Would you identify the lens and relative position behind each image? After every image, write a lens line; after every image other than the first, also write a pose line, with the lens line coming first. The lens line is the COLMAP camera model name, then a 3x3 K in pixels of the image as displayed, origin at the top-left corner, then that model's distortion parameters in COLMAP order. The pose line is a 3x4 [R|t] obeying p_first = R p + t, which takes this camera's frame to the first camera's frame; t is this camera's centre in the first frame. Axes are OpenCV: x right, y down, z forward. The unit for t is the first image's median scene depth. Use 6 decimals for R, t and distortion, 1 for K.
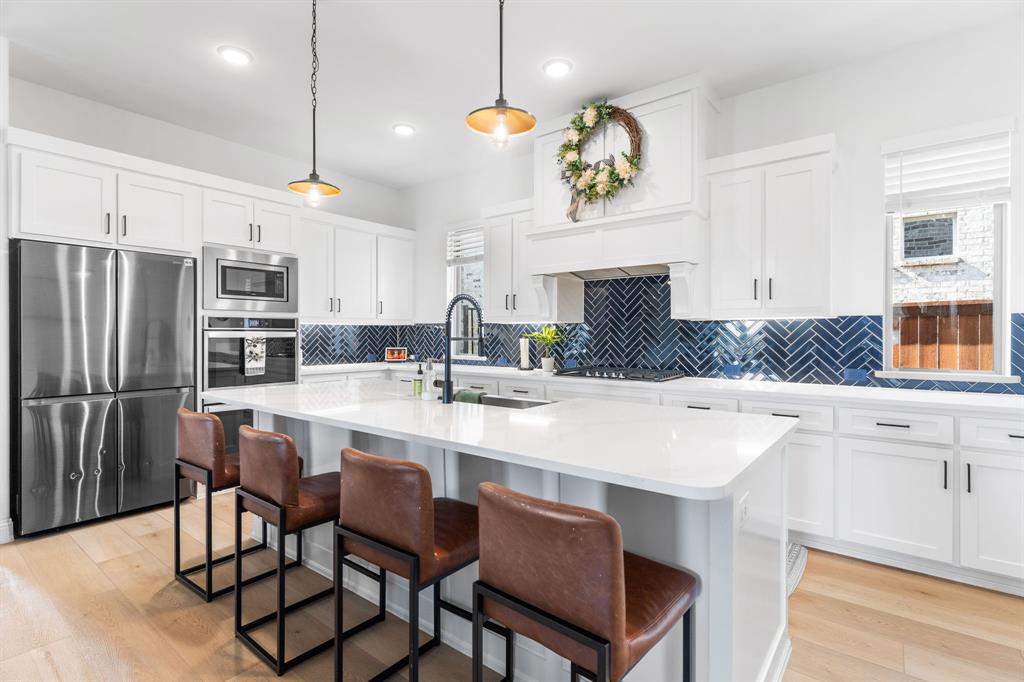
lens RADIAL K [[493.7, 0, 513.7], [0, 493.7, 336.2], [0, 0, 1]] dist [0.000664, -0.000205]
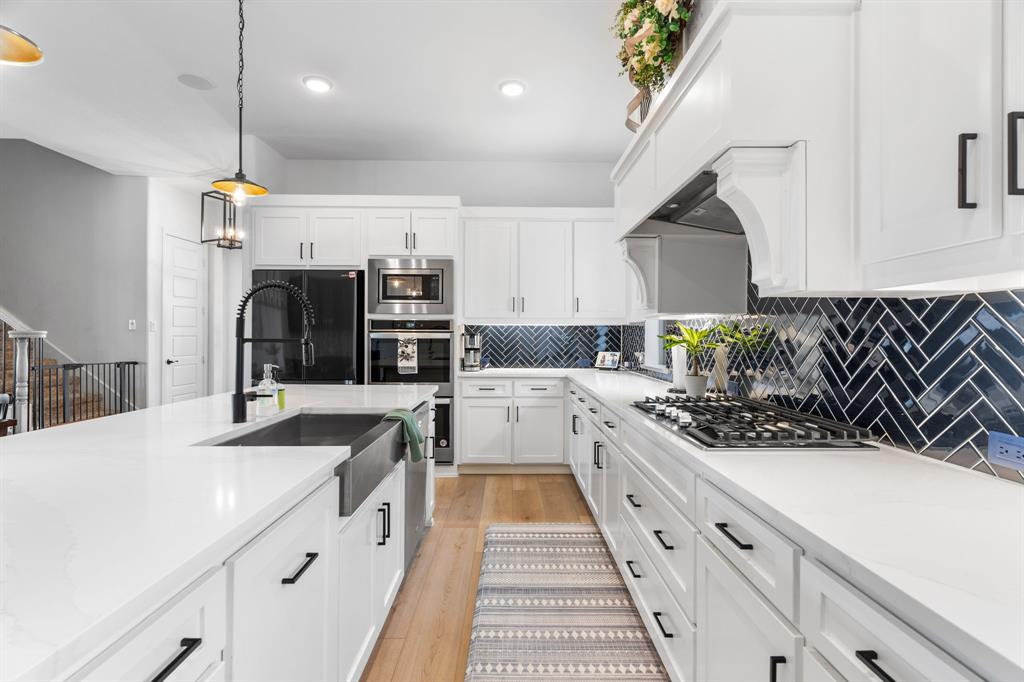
lens RADIAL K [[493.7, 0, 513.7], [0, 493.7, 336.2], [0, 0, 1]] dist [0.000664, -0.000205]
pose [[0.627367, 0.005209, -0.778706, 0.448141], [-0.008180, 0.999967, 0.000099, -0.004116], [0.778681, 0.006308, 0.627389, 0.501310]]
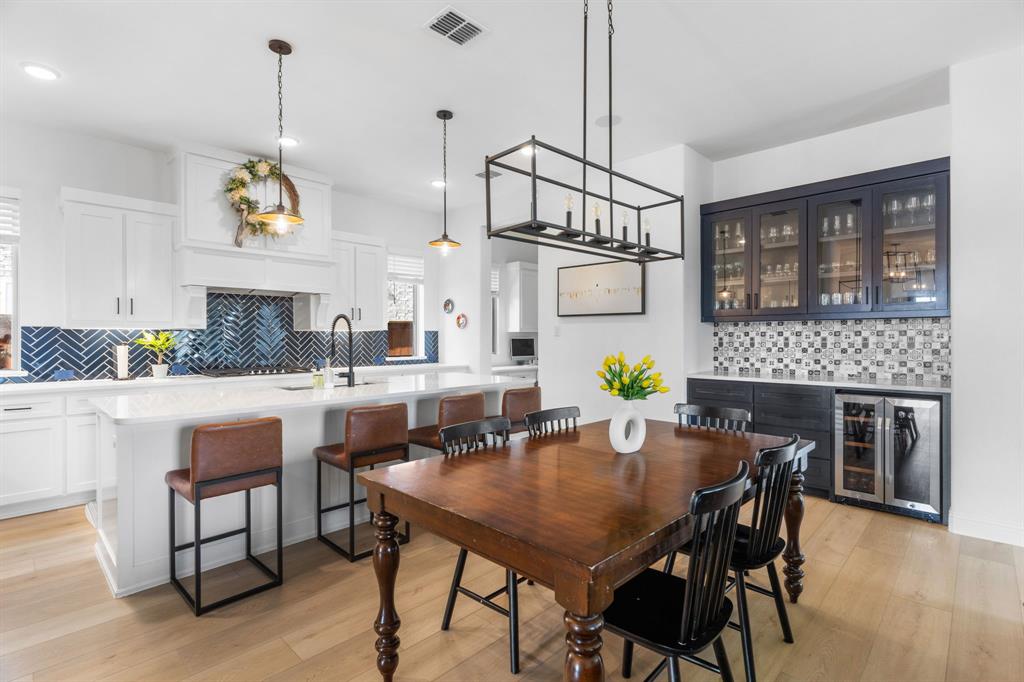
lens RADIAL K [[493.7, 0, 513.7], [0, 493.7, 336.2], [0, 0, 1]] dist [0.000664, -0.000205]
pose [[0.096811, 0.003814, 0.995295, -0.933407], [0.010418, 0.999934, -0.004846, -0.001576], [-0.995248, 0.010839, 0.096765, 0.210207]]
